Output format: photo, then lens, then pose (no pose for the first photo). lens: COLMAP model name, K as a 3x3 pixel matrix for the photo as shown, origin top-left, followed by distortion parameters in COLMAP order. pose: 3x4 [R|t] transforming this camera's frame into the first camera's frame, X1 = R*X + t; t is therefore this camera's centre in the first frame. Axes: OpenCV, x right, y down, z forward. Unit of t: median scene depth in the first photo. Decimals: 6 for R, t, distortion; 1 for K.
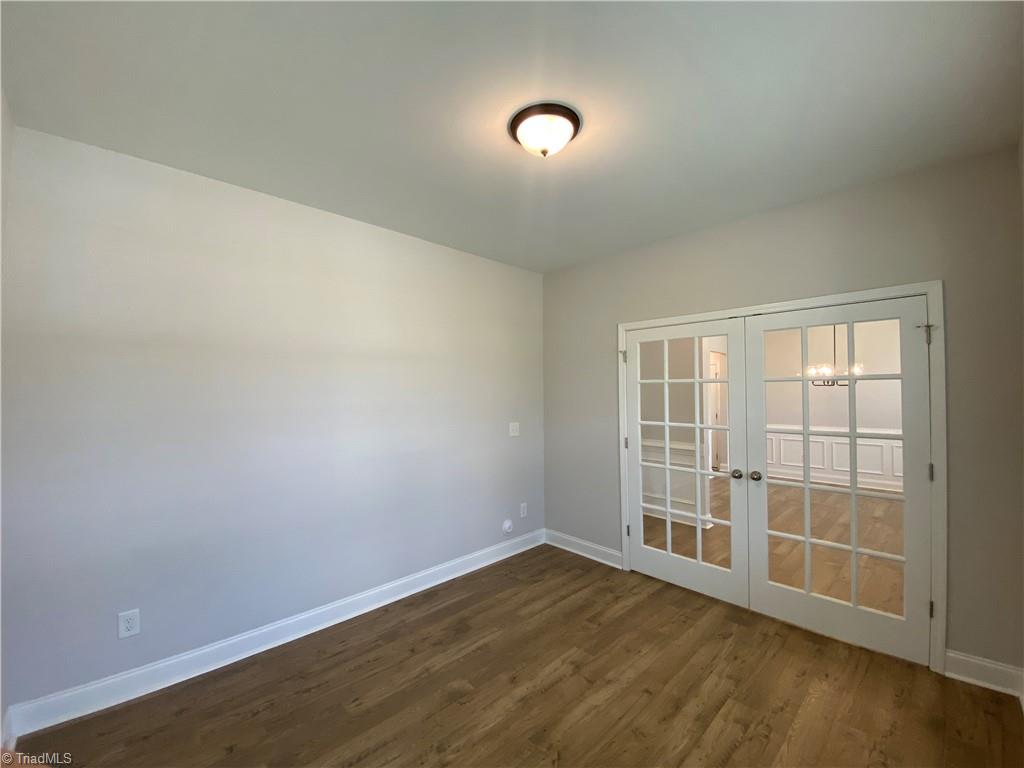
lens RADIAL K [[418.8, 0, 505.2], [0, 418.8, 389.7], [0, 0, 1]] dist [0.009780, -0.003797]
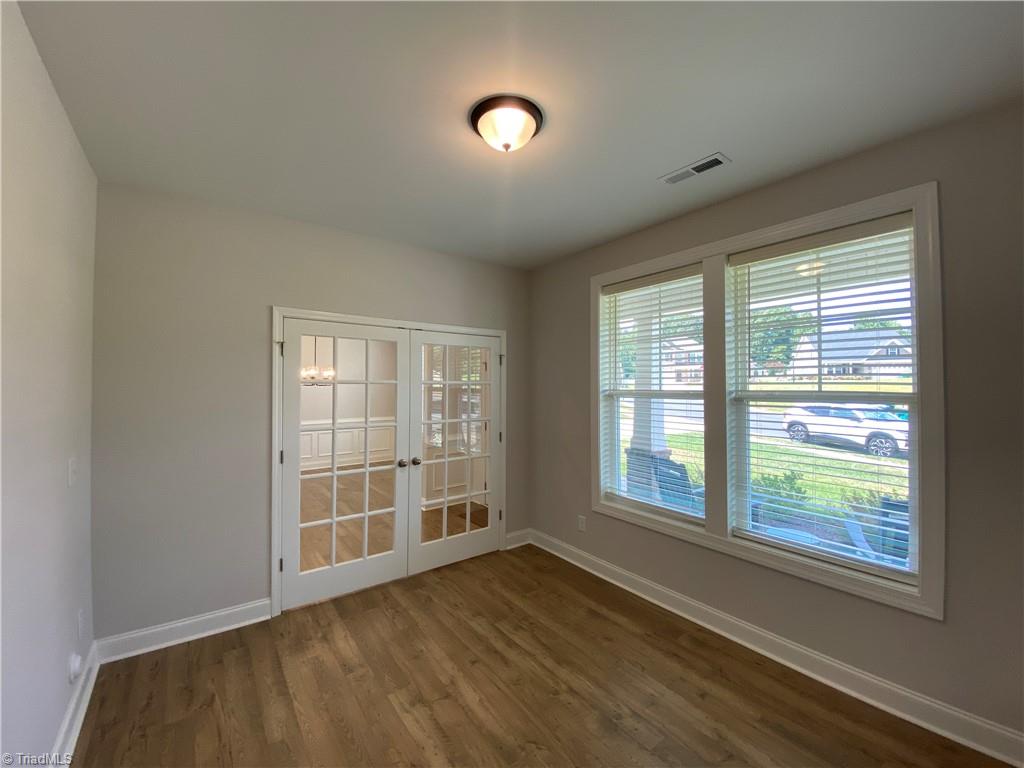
lens RADIAL K [[418.8, 0, 516.4], [0, 418.8, 373.8], [0, 0, 1]] dist [0.009780, -0.003797]
pose [[0.127054, 0.042594, 0.990981, -0.591540], [-0.005425, 0.999092, -0.042247, 0.002329], [-0.991881, -0.000009, 0.127170, 0.566674]]
